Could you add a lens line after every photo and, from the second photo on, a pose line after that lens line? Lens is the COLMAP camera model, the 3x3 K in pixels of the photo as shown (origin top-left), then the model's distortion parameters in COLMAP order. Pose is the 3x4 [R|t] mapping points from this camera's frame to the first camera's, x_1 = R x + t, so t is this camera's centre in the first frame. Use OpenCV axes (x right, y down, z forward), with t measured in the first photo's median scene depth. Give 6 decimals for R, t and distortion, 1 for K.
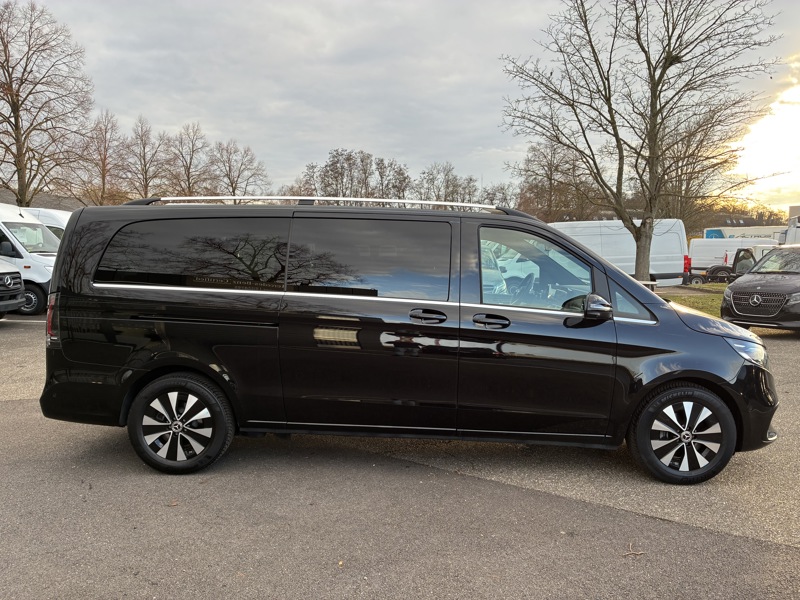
lens RADIAL K [[610.5, 0, 418.4], [0, 610.5, 319.6], [0, 0, 1]] dist [0.030353, -0.041372]
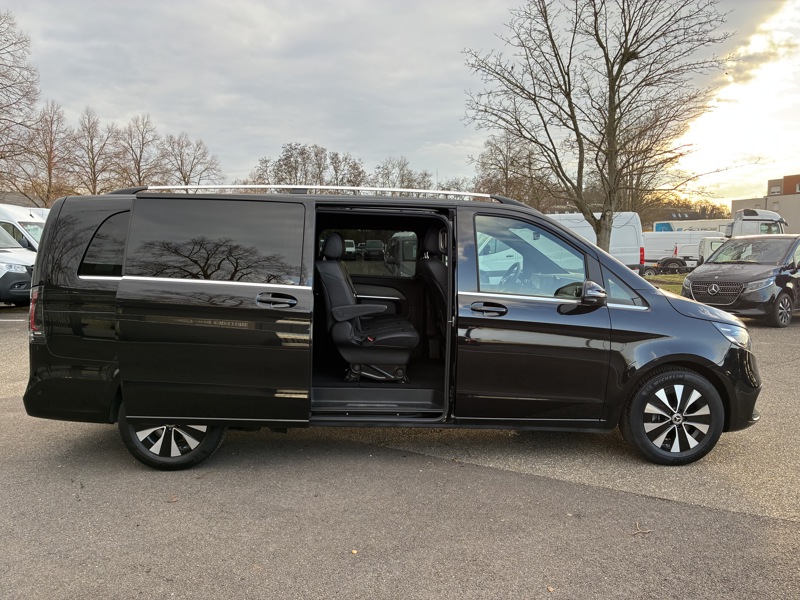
lens RADIAL K [[610.5, 0, 413.0], [0, 610.5, 317.8], [0, 0, 1]] dist [0.030353, -0.041372]
pose [[0.997847, -0.014506, 0.063955, -0.016681], [0.014176, 0.999884, 0.005614, 0.002303], [-0.064029, -0.004695, 0.997937, 0.000841]]
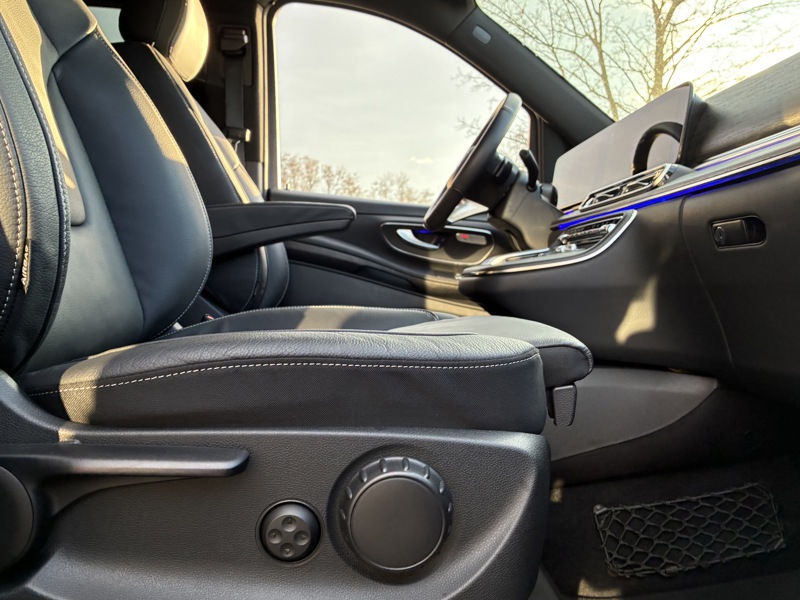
lens RADIAL K [[659.6, 0, 396.6], [0, 659.6, 299.6], [0, 0, 1]] dist [0.034068, -0.034045]
pose [[0.998875, 0.026674, 0.039201, 0.039437], [-0.023799, 0.997116, -0.072071, 0.013511], [-0.041010, 0.071057, 0.996629, 0.218564]]
